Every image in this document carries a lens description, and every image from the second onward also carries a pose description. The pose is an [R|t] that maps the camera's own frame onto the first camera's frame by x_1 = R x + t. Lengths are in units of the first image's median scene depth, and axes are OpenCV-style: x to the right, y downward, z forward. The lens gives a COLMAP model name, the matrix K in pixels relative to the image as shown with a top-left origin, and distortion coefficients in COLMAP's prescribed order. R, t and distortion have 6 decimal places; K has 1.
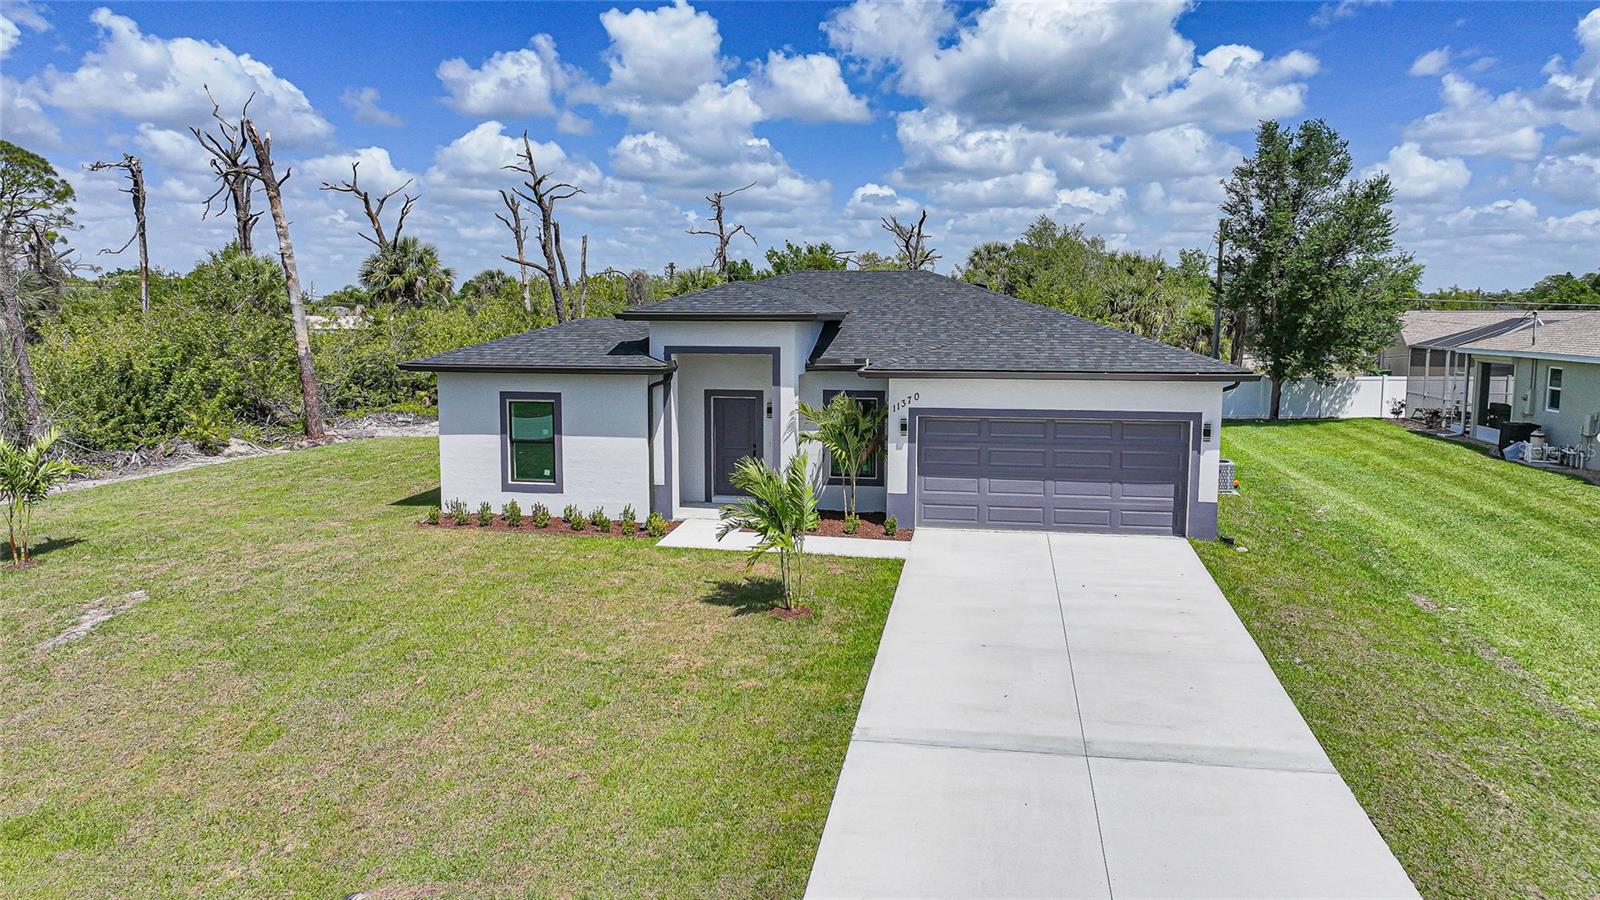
lens RADIAL K [[1124.1, 0, 804.4], [0, 1124.1, 450.1], [0, 0, 1]] dist [0.000787, 0.011544]
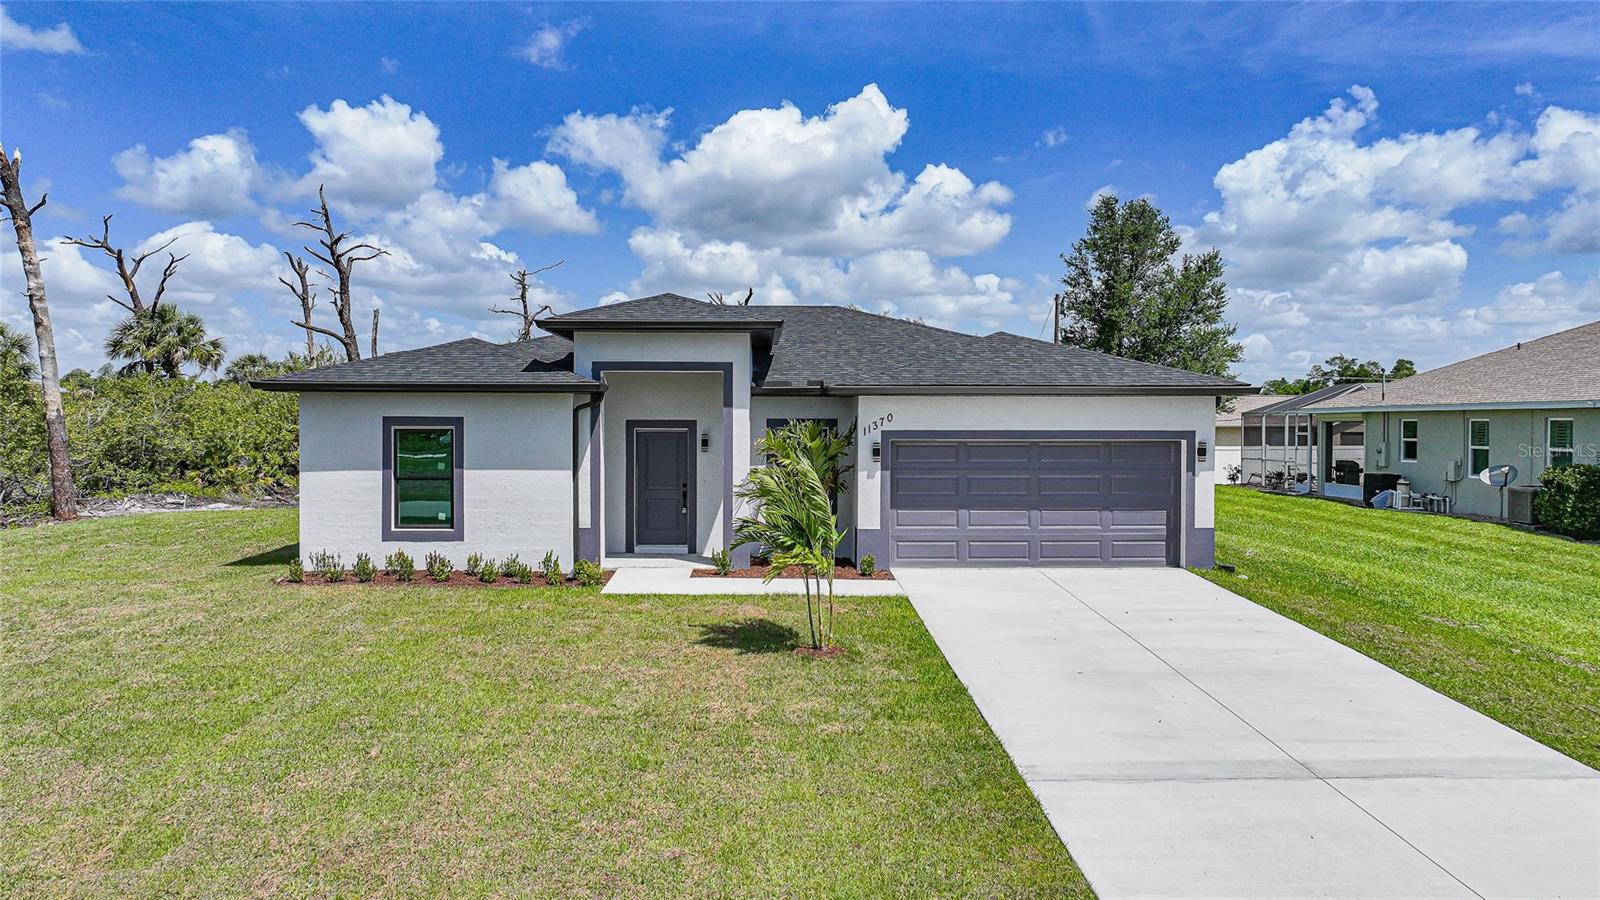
lens RADIAL K [[1124.1, 0, 804.4], [0, 1124.1, 450.1], [0, 0, 1]] dist [0.000787, 0.011544]
pose [[0.977685, -0.004789, 0.210024, -0.144406], [0.025343, 0.995128, -0.095283, 0.057229], [-0.208544, 0.098480, 0.973042, 0.148368]]
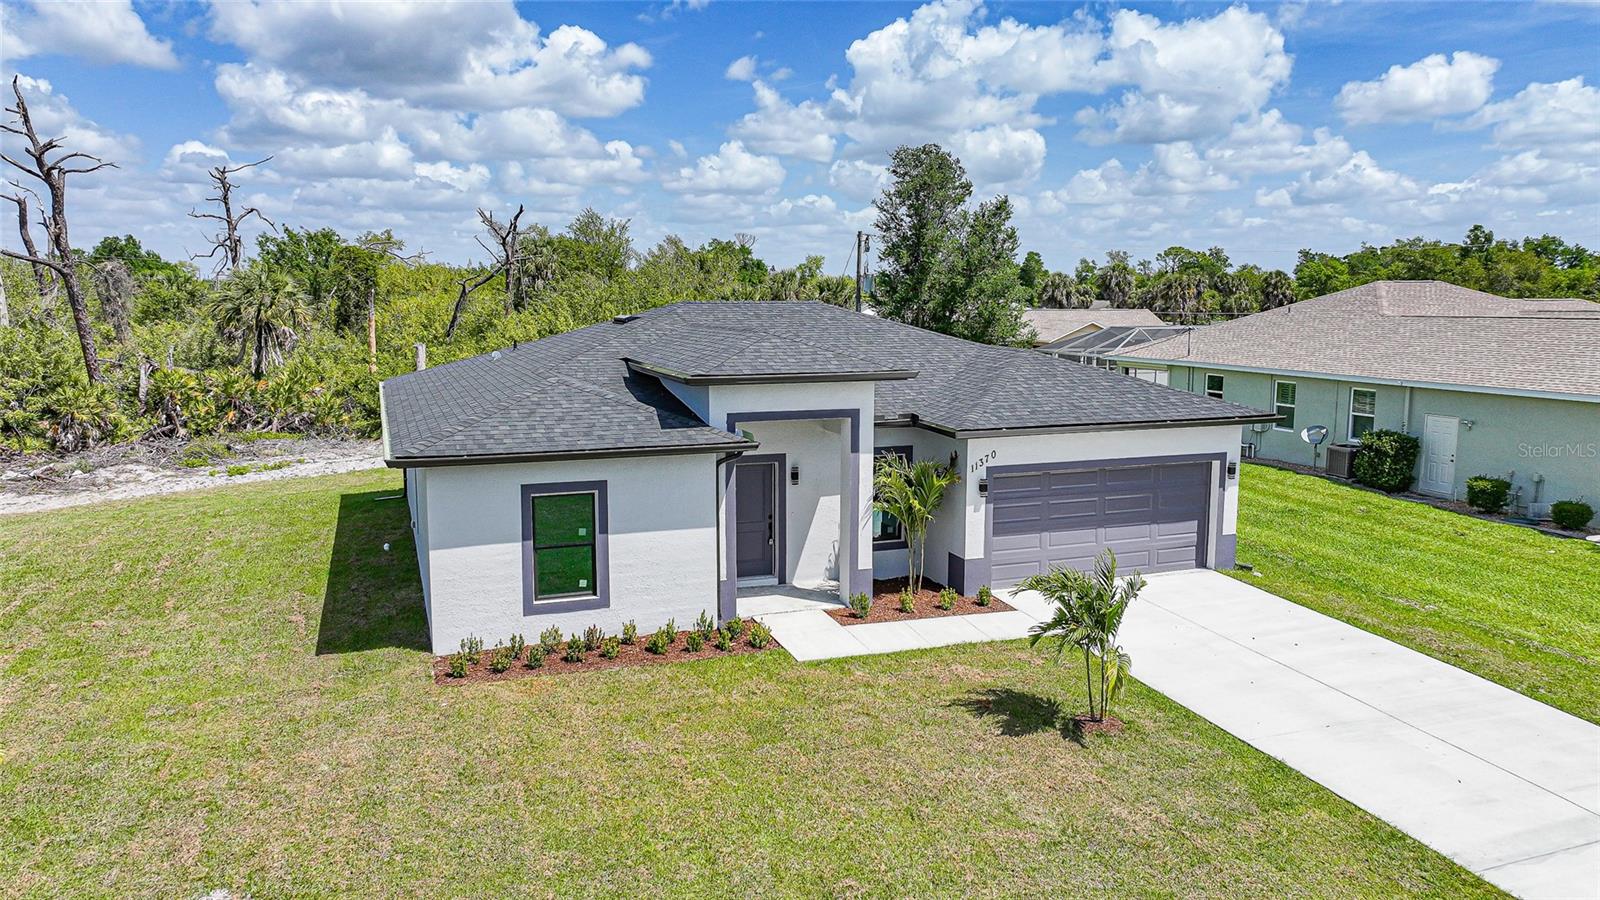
lens RADIAL K [[1124.1, 0, 804.4], [0, 1124.1, 450.1], [0, 0, 1]] dist [0.000787, 0.011544]
pose [[0.854583, -0.071762, 0.514332, -0.494490], [0.061632, 0.997422, 0.036760, -0.091103], [-0.515644, 0.000285, 0.856803, 0.261513]]
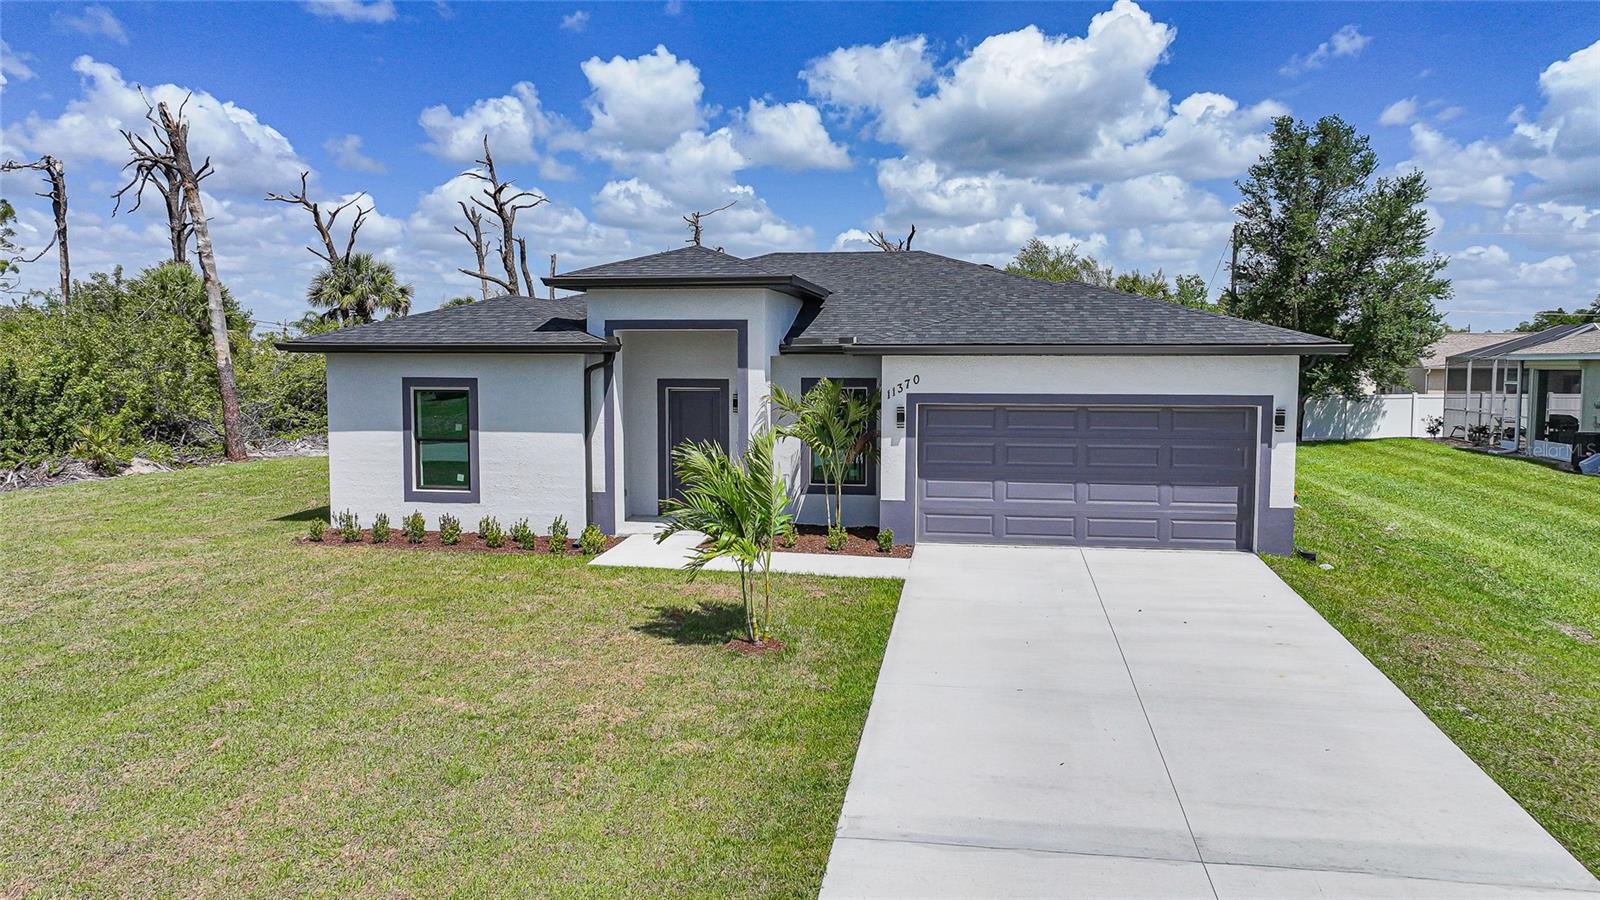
lens RADIAL K [[1124.1, 0, 804.4], [0, 1124.1, 450.1], [0, 0, 1]] dist [0.000787, 0.011544]
pose [[0.999893, -0.001573, 0.014575, 0.007300], [0.002147, 0.999220, -0.039430, 0.032956], [-0.014501, 0.039458, 0.999116, 0.187613]]
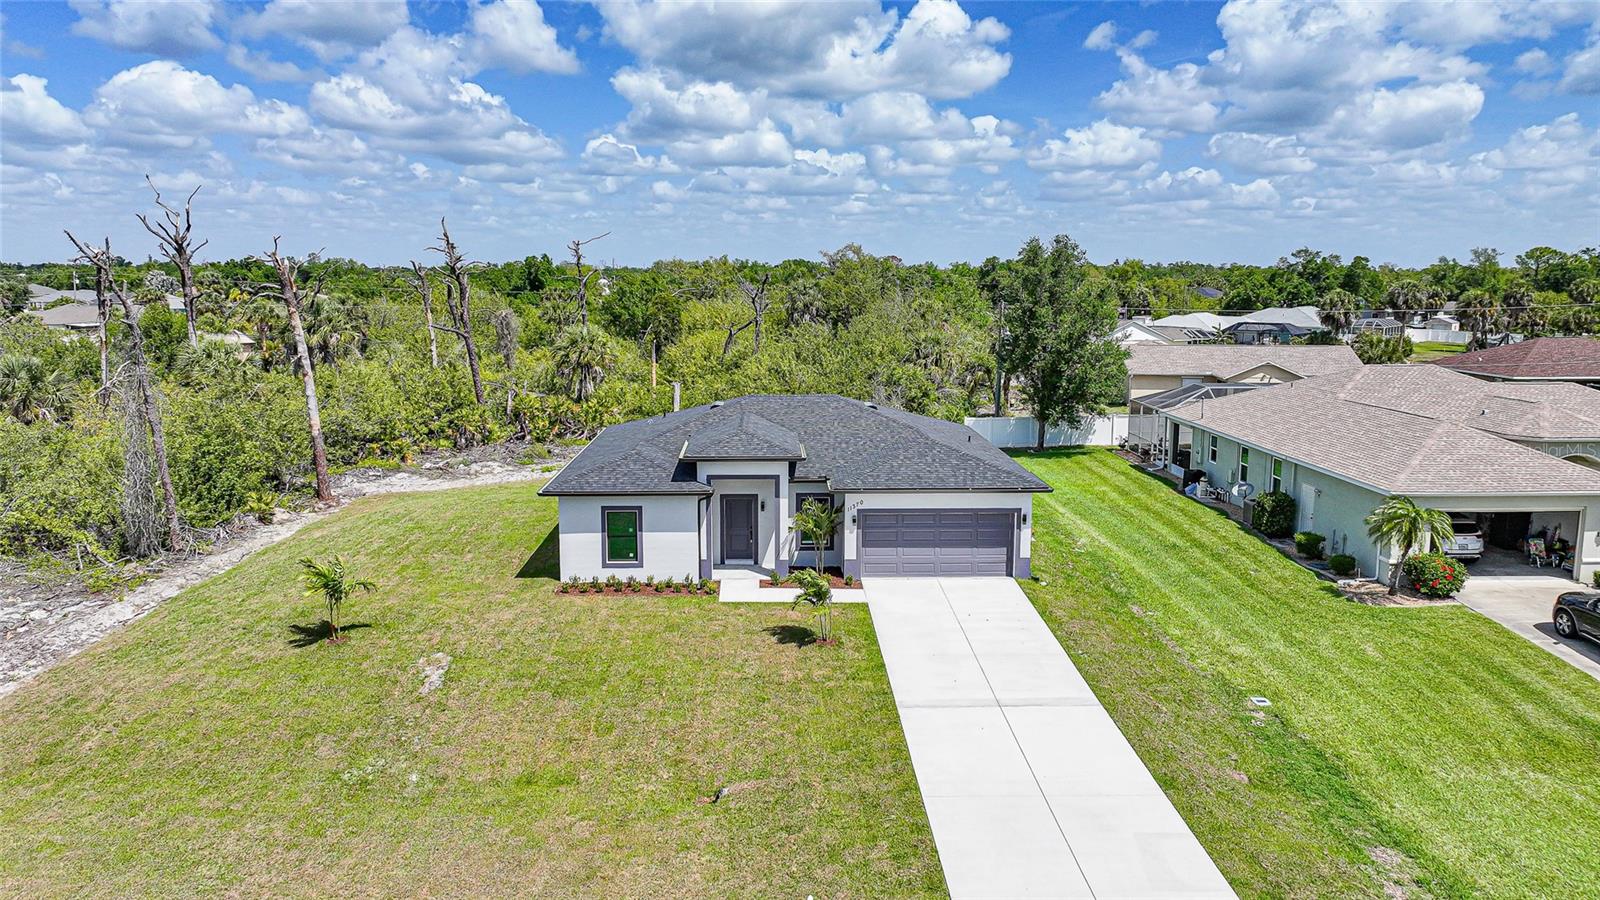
lens RADIAL K [[1136.1, 0, 797.3], [0, 1136.1, 441.9], [0, 0, 1]] dist [0.009658, -0.006817]
pose [[0.978545, -0.033005, 0.203373, -0.324104], [0.026662, 0.999071, 0.033850, -0.189947], [-0.204301, -0.027702, 0.978516, -0.623924]]
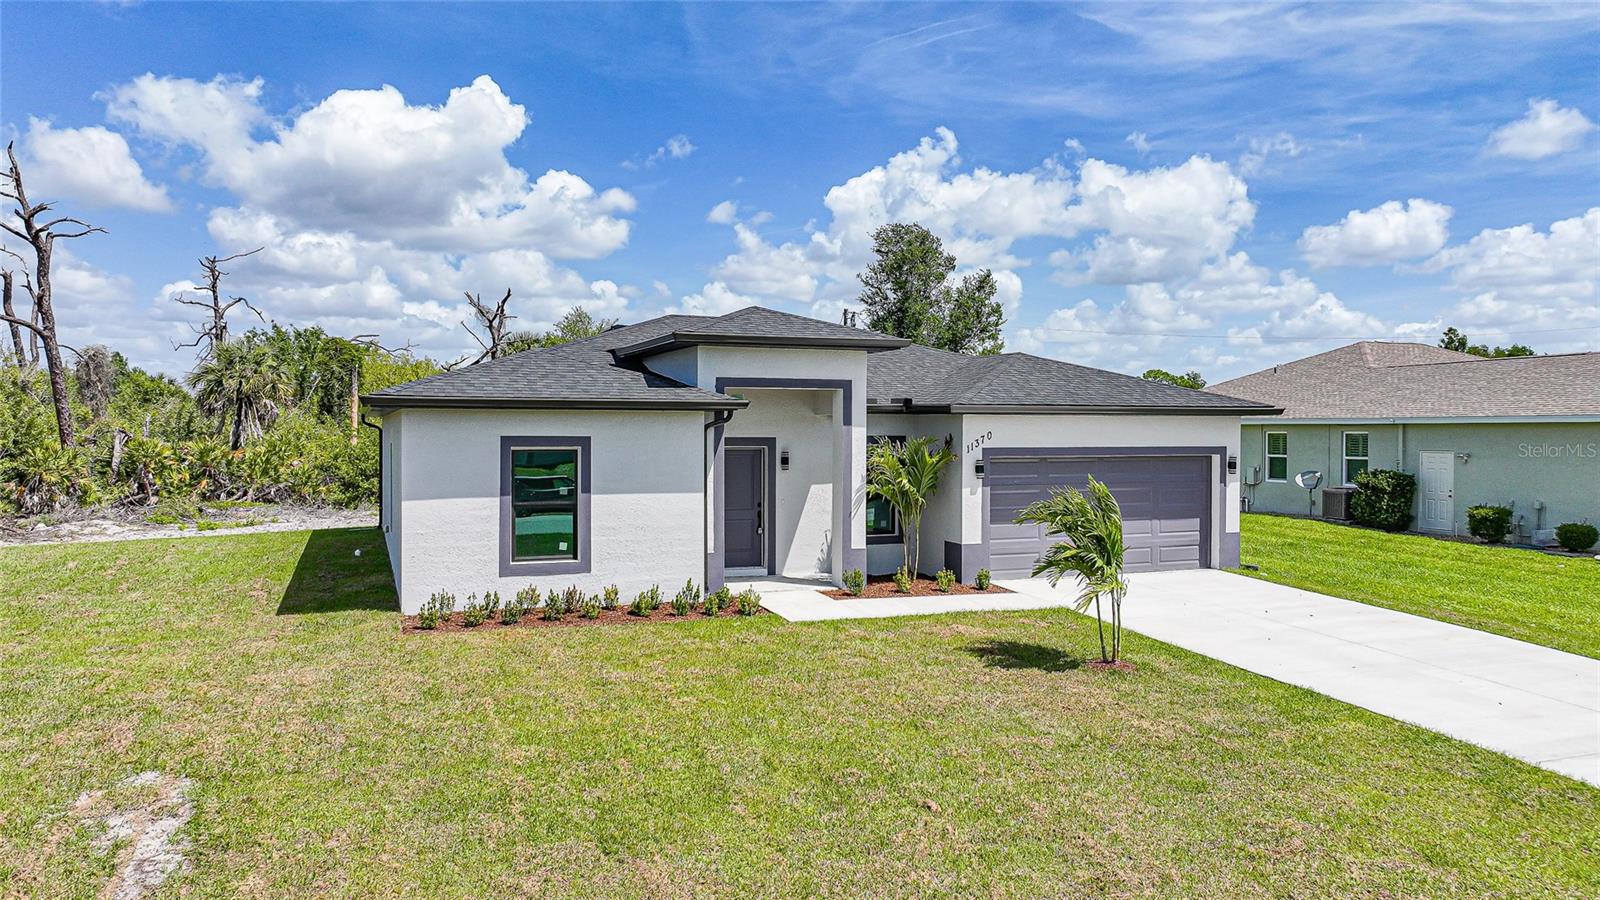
lens RADIAL K [[1124.4, 0, 799.1], [0, 1124.4, 455.0], [0, 0, 1]] dist [0.001883, 0.006910]
pose [[0.848451, -0.012029, 0.529137, -0.490978], [0.063566, 0.994821, -0.079309, 0.029309], [-0.525443, 0.100925, 0.844822, 0.294758]]
